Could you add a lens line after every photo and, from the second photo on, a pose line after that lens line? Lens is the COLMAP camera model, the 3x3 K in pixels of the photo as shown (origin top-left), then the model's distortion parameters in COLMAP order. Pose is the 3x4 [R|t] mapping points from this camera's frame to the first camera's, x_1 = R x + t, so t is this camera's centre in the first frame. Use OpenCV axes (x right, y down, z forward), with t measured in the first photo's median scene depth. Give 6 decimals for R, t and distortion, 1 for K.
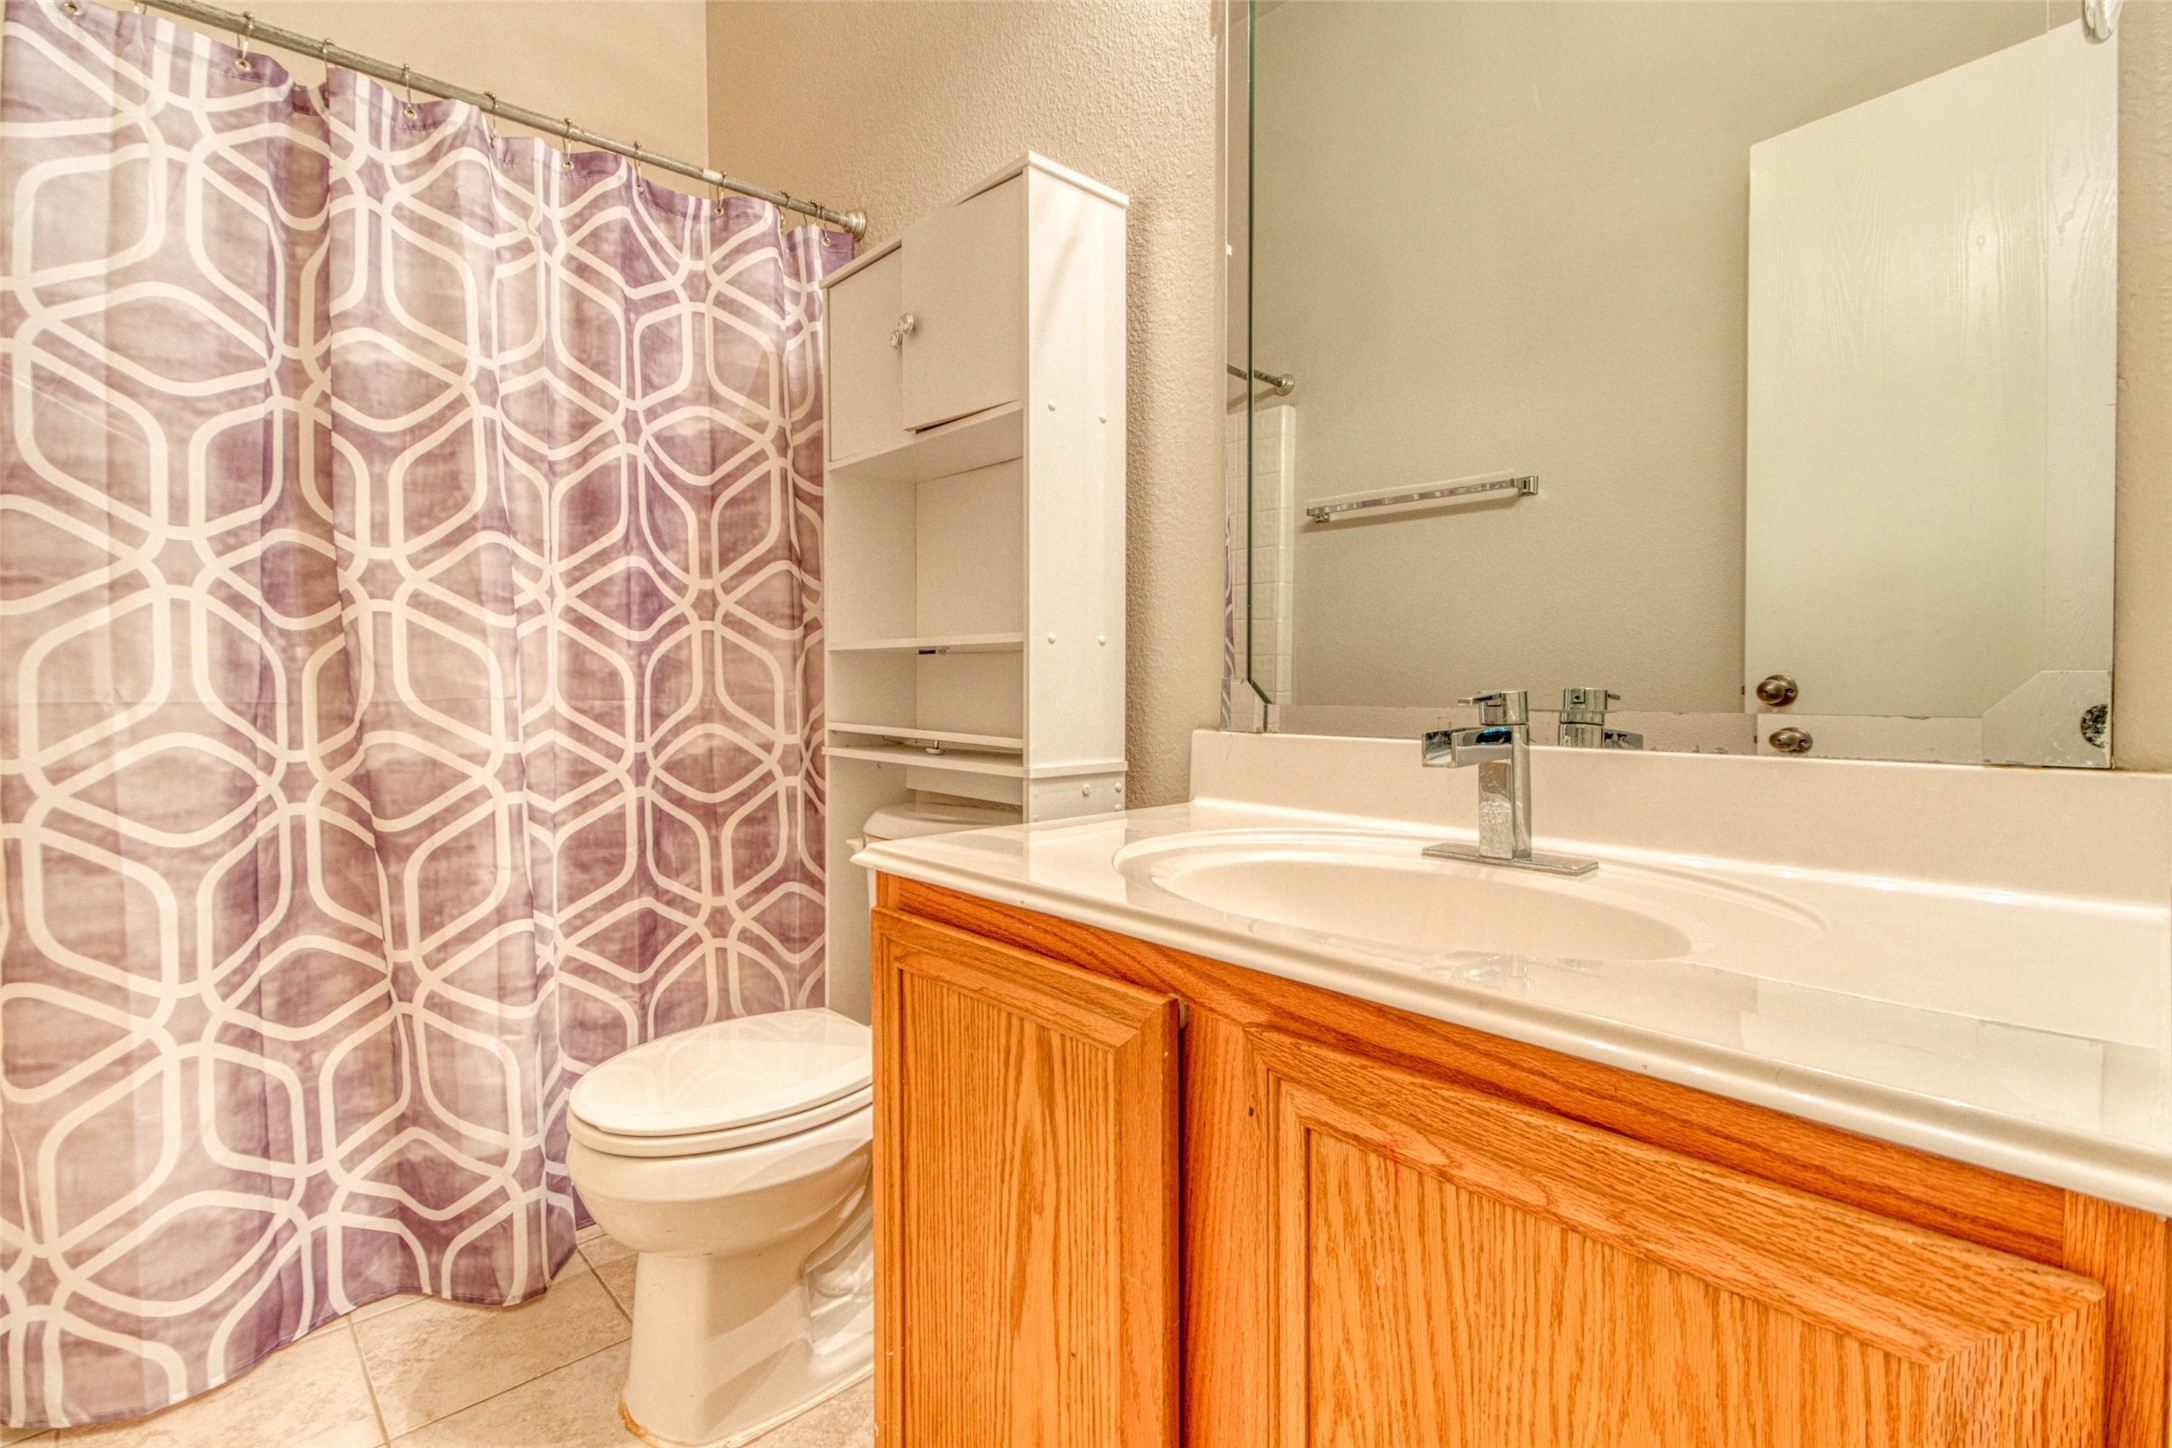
lens RADIAL K [[994.0, 0, 1069.0], [0, 994.0, 720.2], [0, 0, 1]] dist [0.005063, -0.007529]
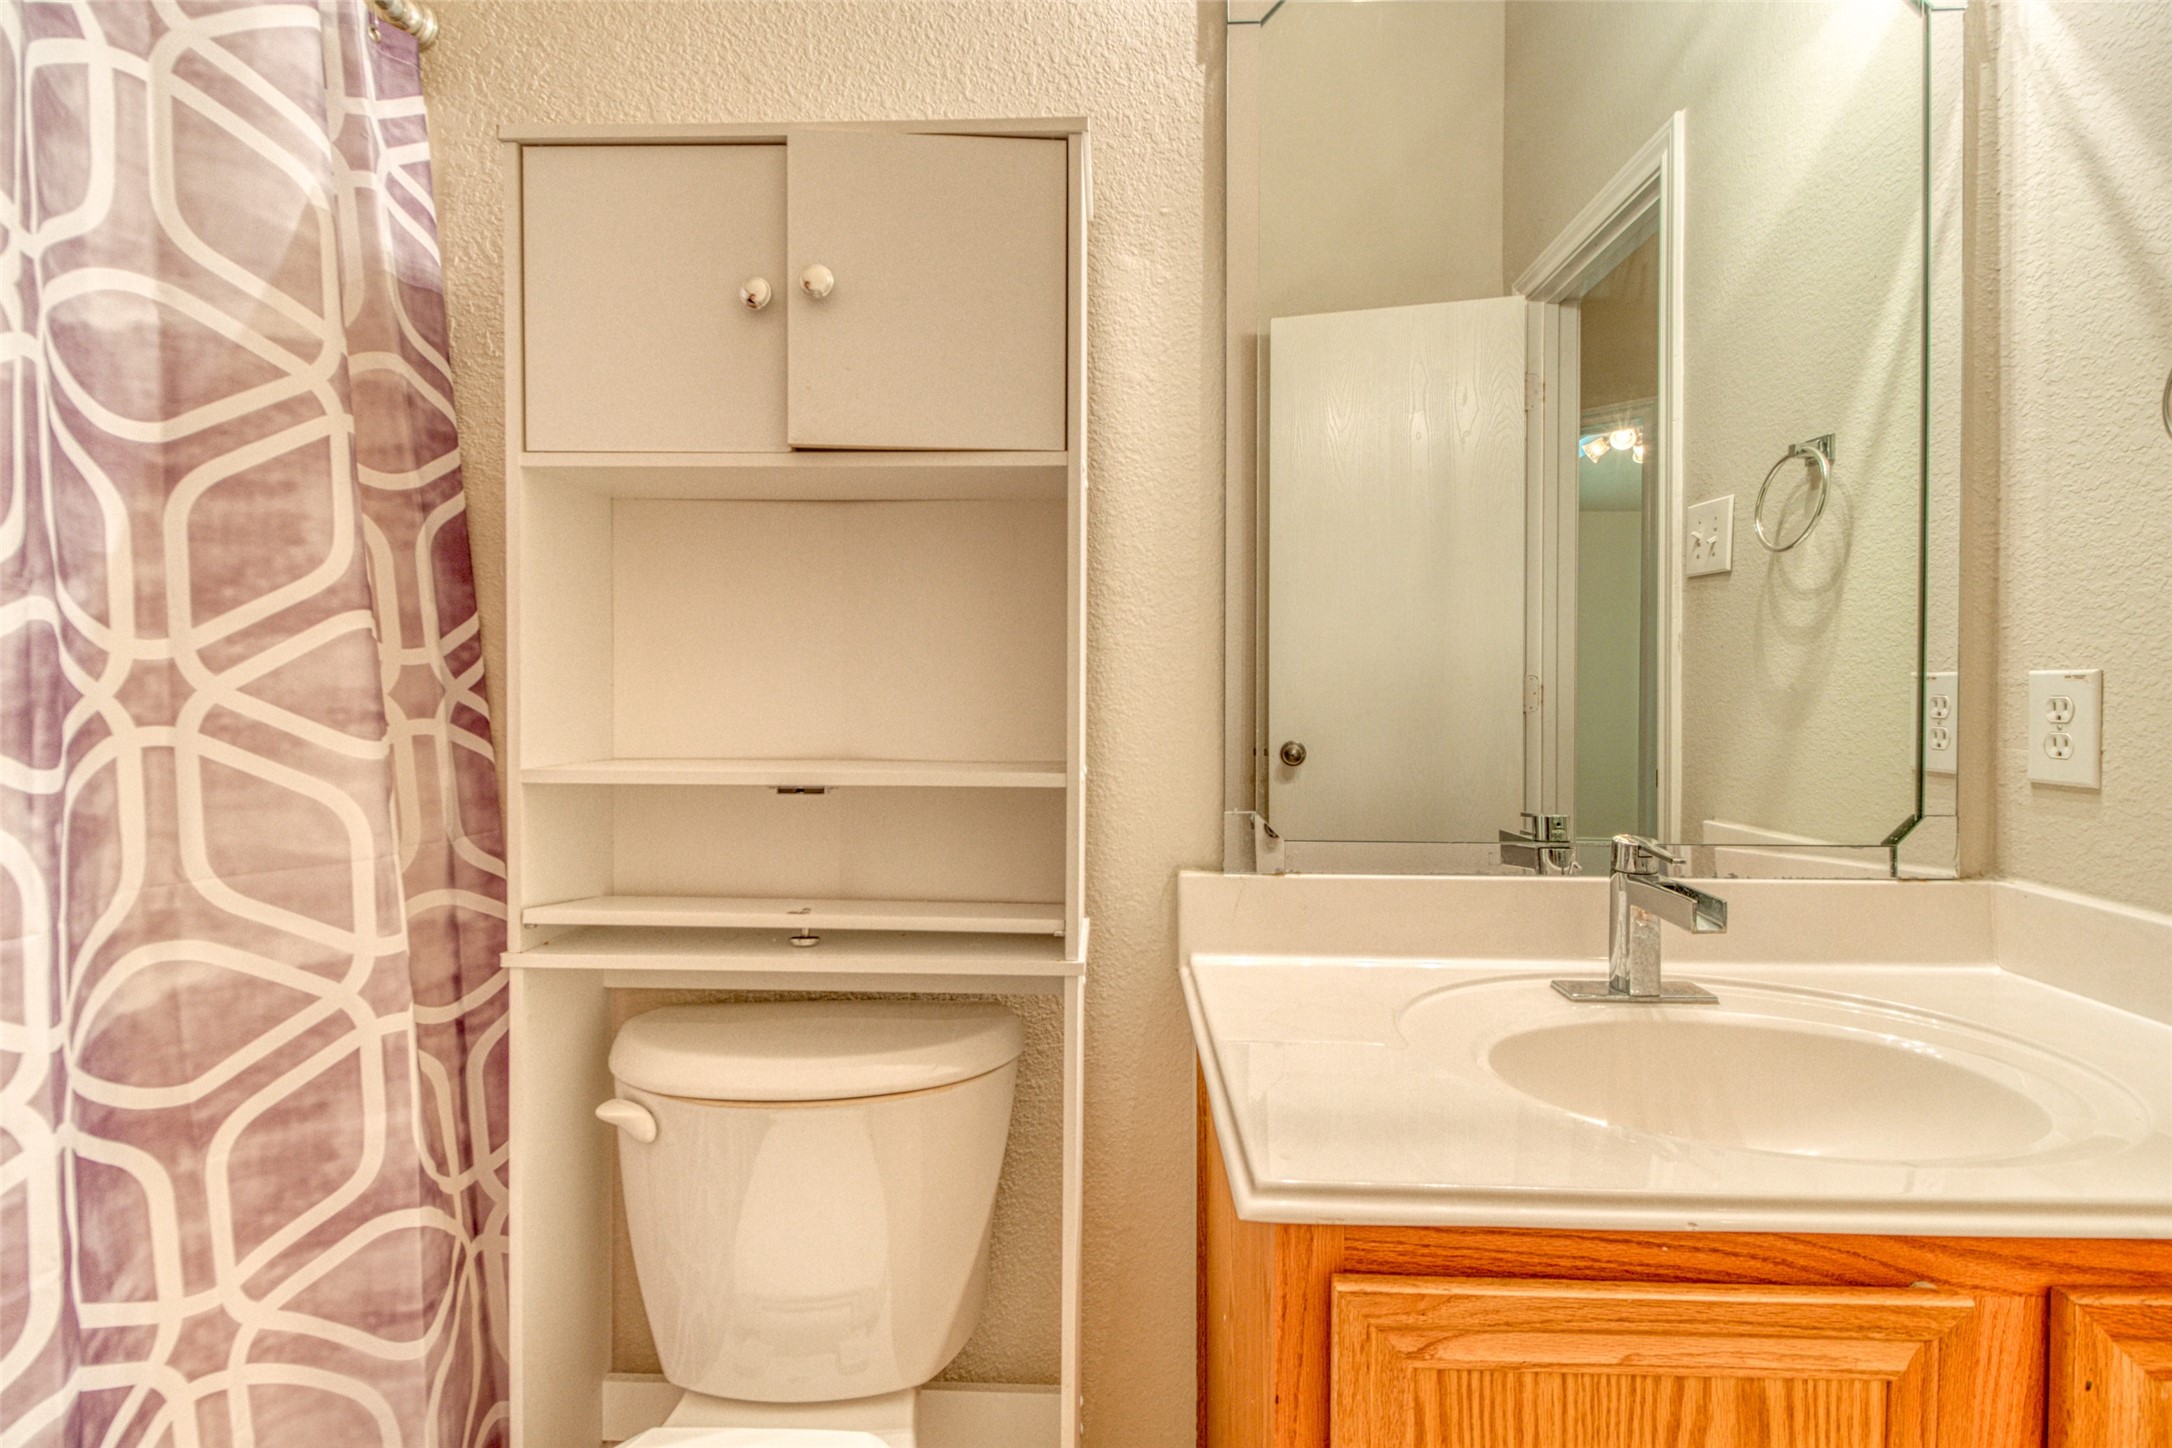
lens RADIAL K [[994.0, 0, 1085.0], [0, 994.0, 719.4], [0, 0, 1]] dist [0.005063, -0.007529]
pose [[0.694908, -0.019057, 0.718846, -0.400277], [0.024569, 0.999694, 0.002751, -0.094570], [-0.718679, 0.015749, 0.695164, 0.354764]]
